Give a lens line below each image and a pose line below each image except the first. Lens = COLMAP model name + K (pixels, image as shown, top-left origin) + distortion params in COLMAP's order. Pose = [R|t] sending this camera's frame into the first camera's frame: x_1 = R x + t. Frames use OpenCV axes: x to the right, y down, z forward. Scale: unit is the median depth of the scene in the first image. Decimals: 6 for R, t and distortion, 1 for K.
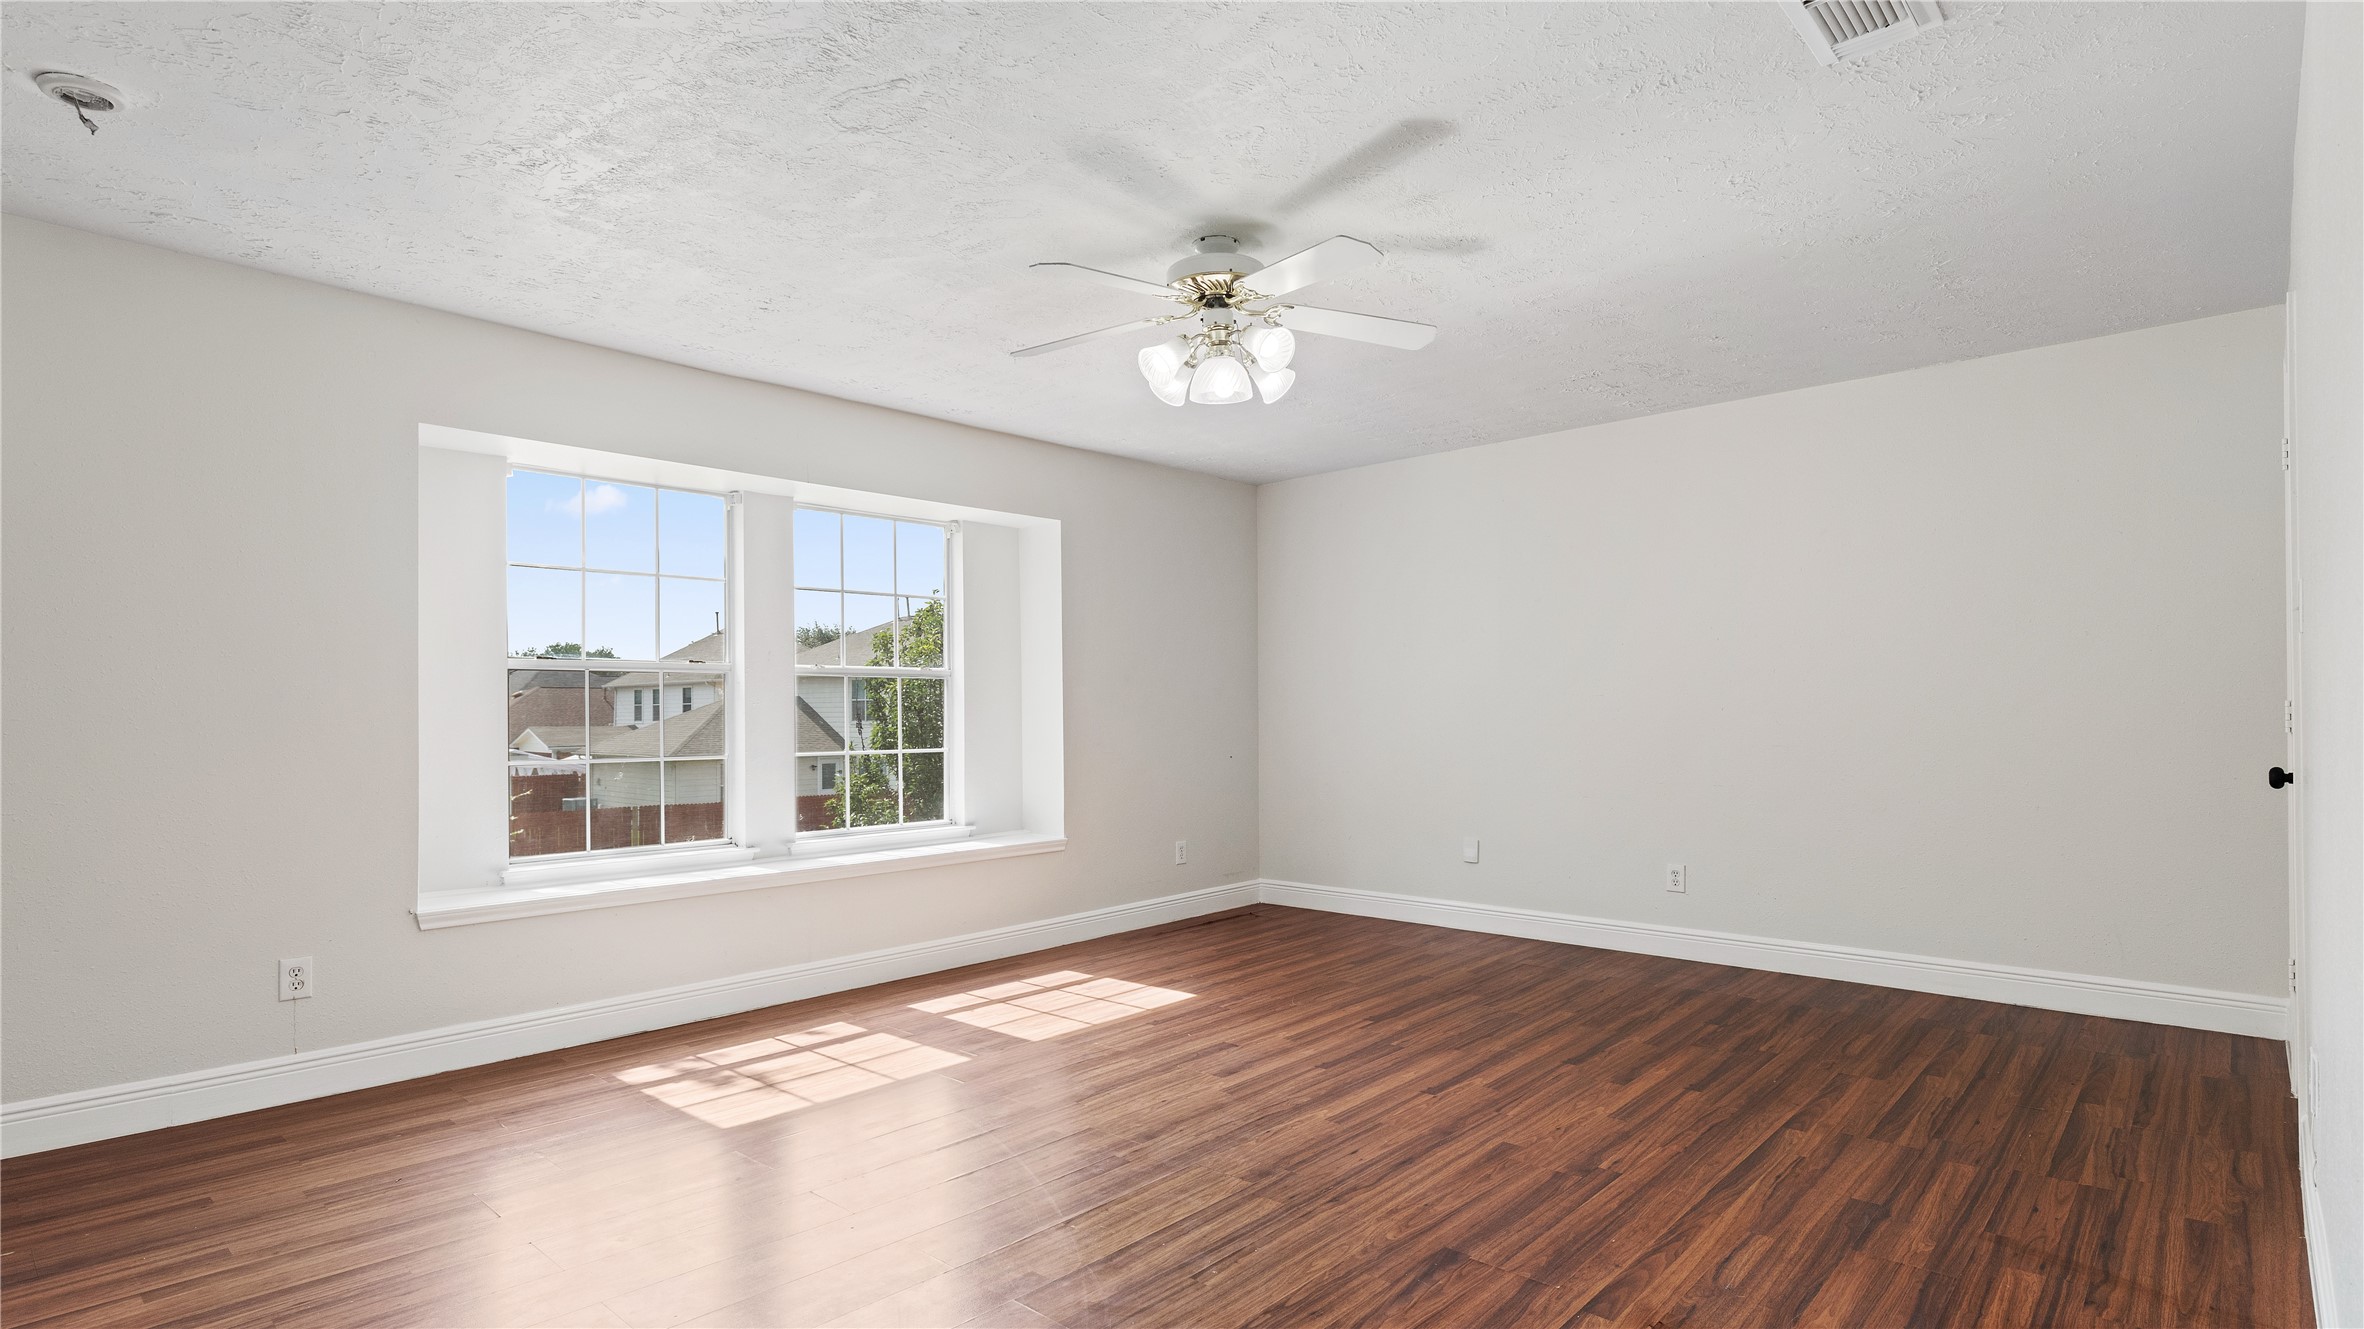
lens RADIAL K [[1166.0, 0, 1196.9], [0, 1166.0, 686.4], [0, 0, 1]] dist [0.001912, 0.001438]
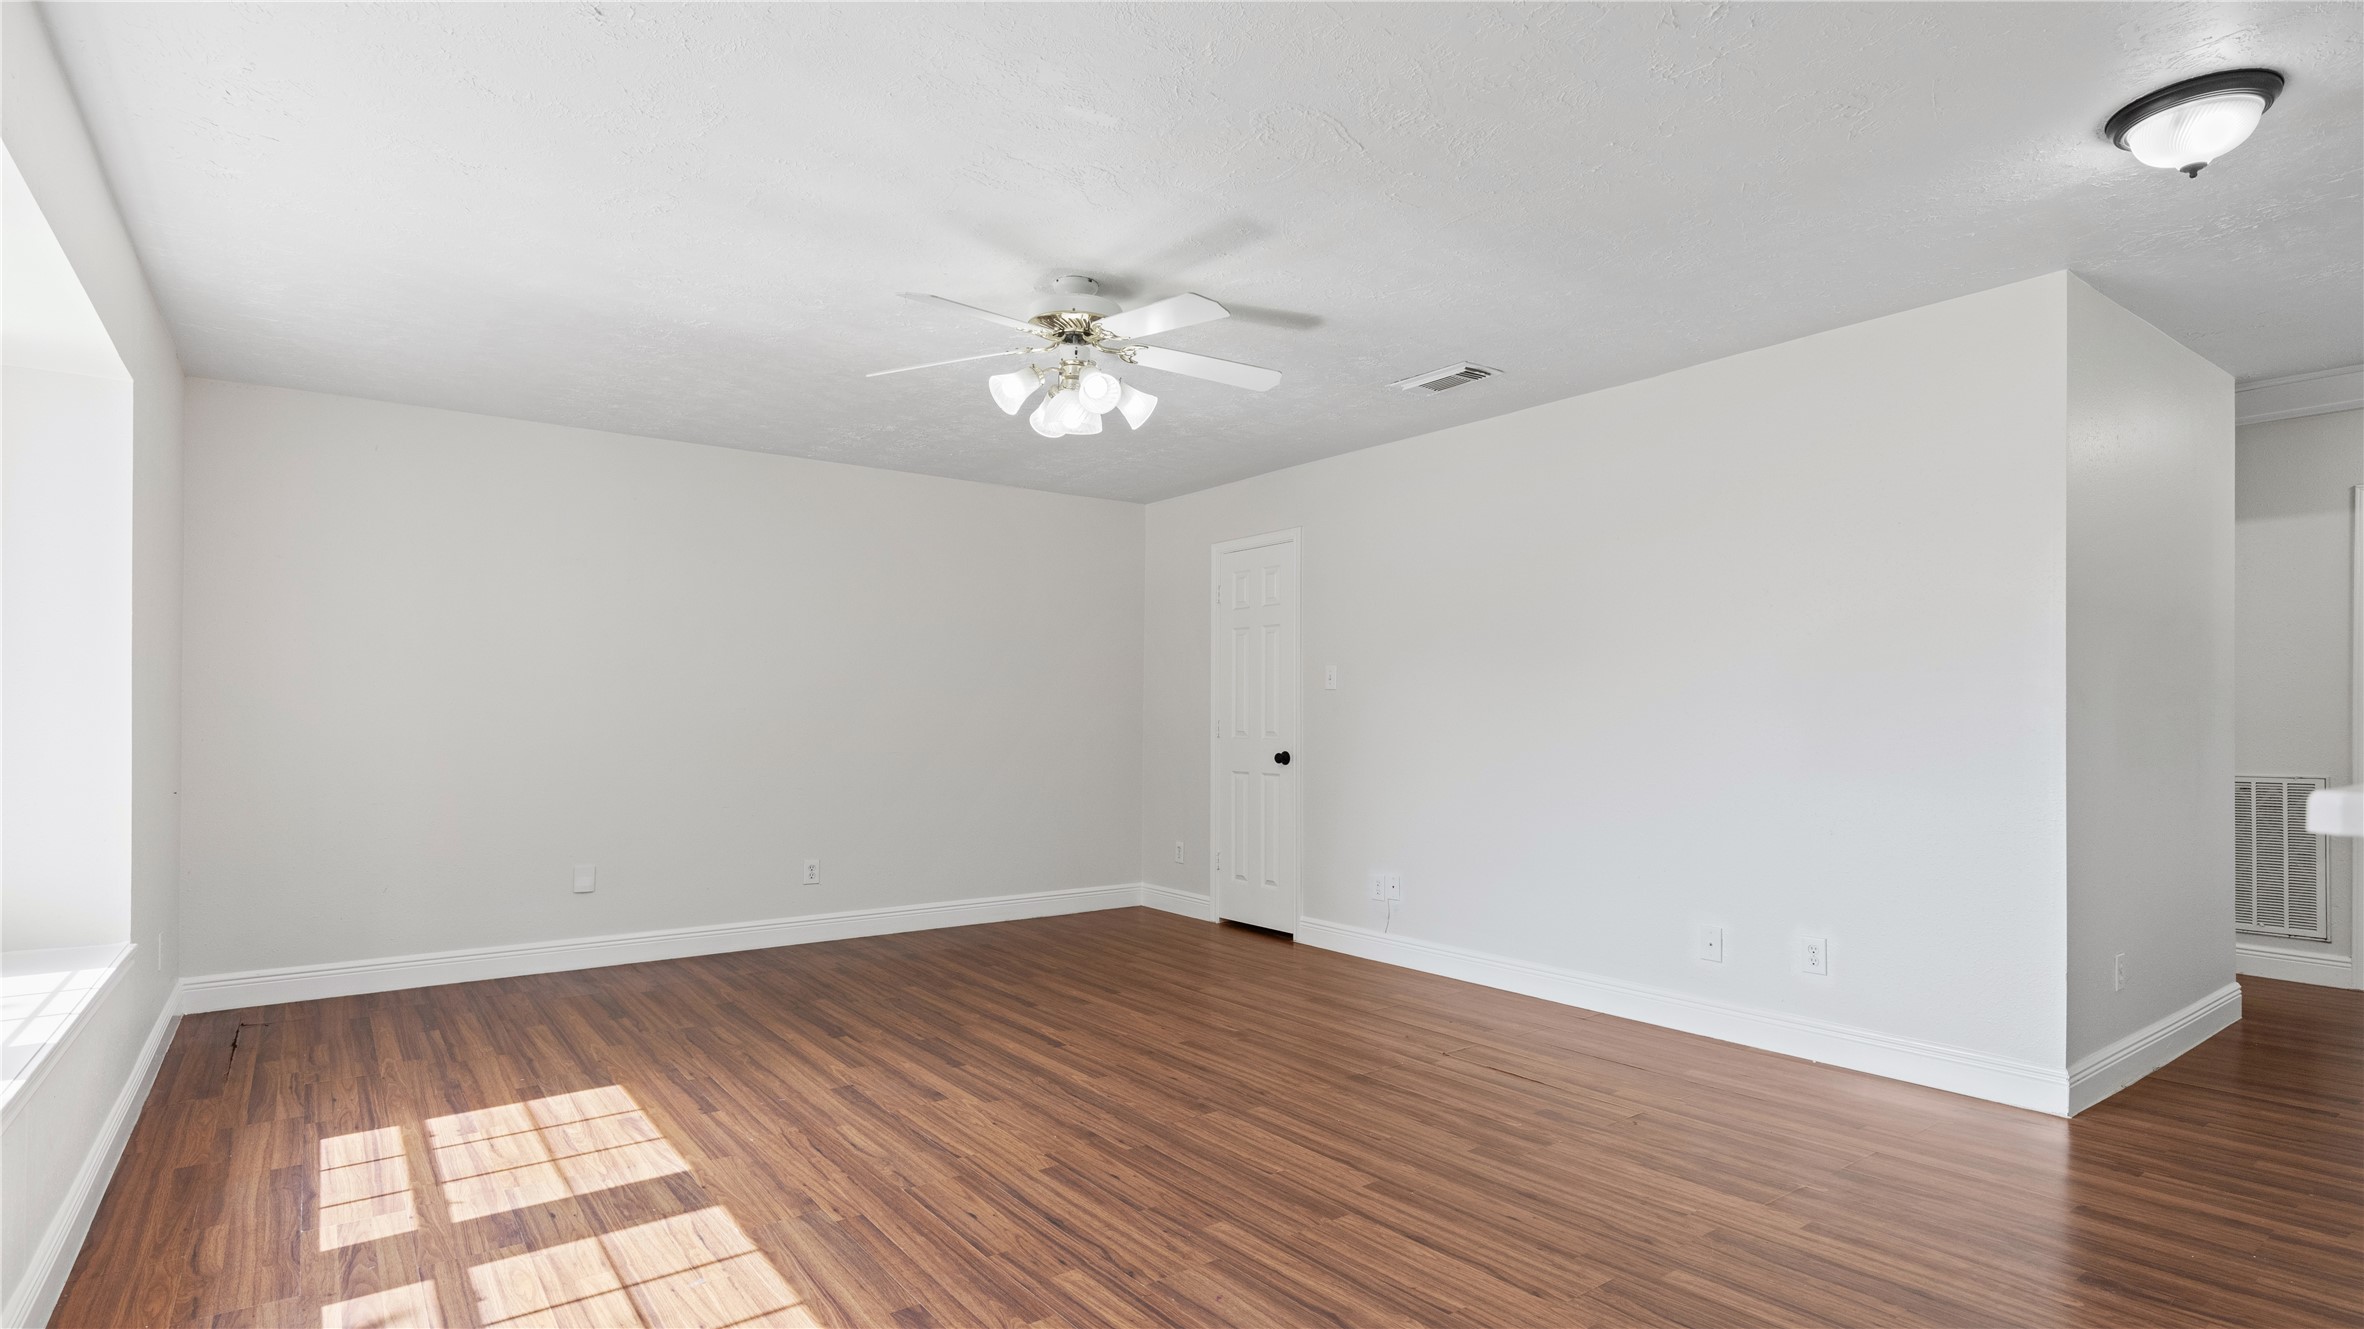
lens RADIAL K [[1166.0, 0, 1186.4], [0, 1166.0, 690.4], [0, 0, 1]] dist [0.001912, 0.001438]
pose [[0.191251, 0.033404, 0.980972, -0.876917], [-0.023514, 0.999290, -0.029444, 0.022641], [-0.981259, -0.017435, 0.191901, 0.616559]]
